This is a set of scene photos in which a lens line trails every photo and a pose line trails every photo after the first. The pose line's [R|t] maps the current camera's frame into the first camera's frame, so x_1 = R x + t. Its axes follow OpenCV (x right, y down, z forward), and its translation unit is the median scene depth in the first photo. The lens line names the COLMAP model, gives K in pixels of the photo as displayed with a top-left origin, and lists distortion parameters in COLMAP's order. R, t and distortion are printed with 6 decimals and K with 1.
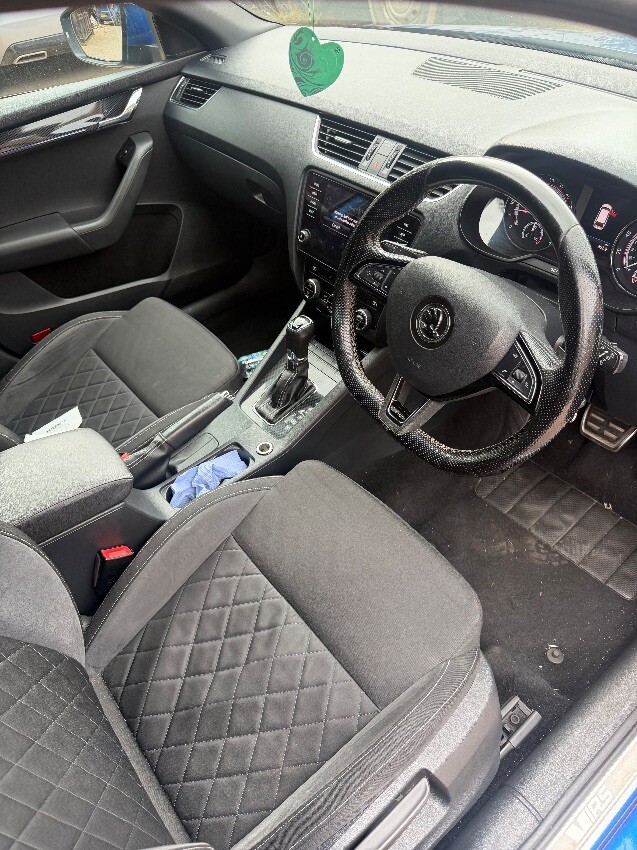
lens RADIAL K [[617.4, 0, 318.5], [0, 617.4, 425.0], [0, 0, 1]] dist [0.057148, 0.003622]
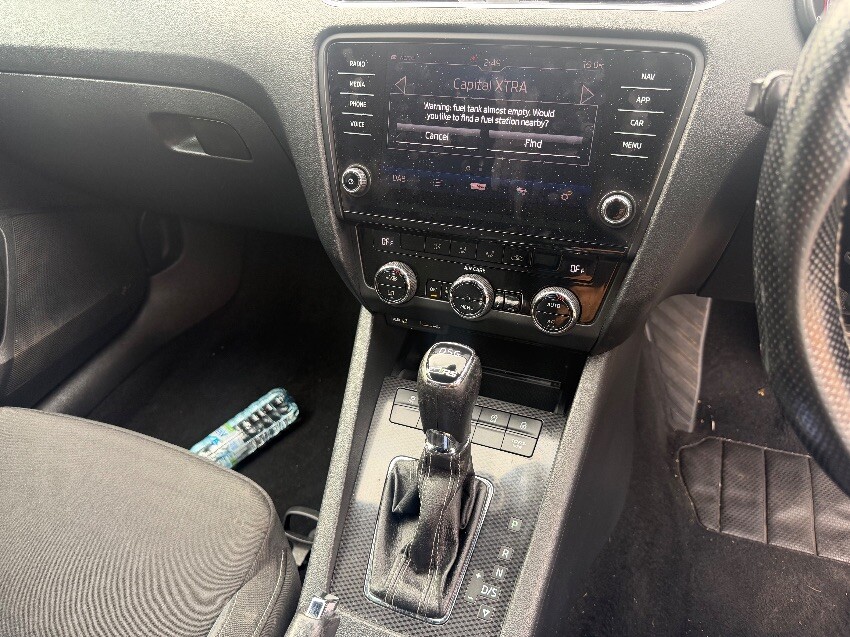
lens RADIAL K [[595.2, 0, 425.0], [0, 595.2, 318.5], [0, 0, 1]] dist [0.003657, 0.001426]
pose [[0.864839, -0.300465, 0.402212, -0.186268], [0.352799, 0.933703, -0.061086, -0.167907], [-0.357193, 0.194730, 0.913506, 0.615435]]
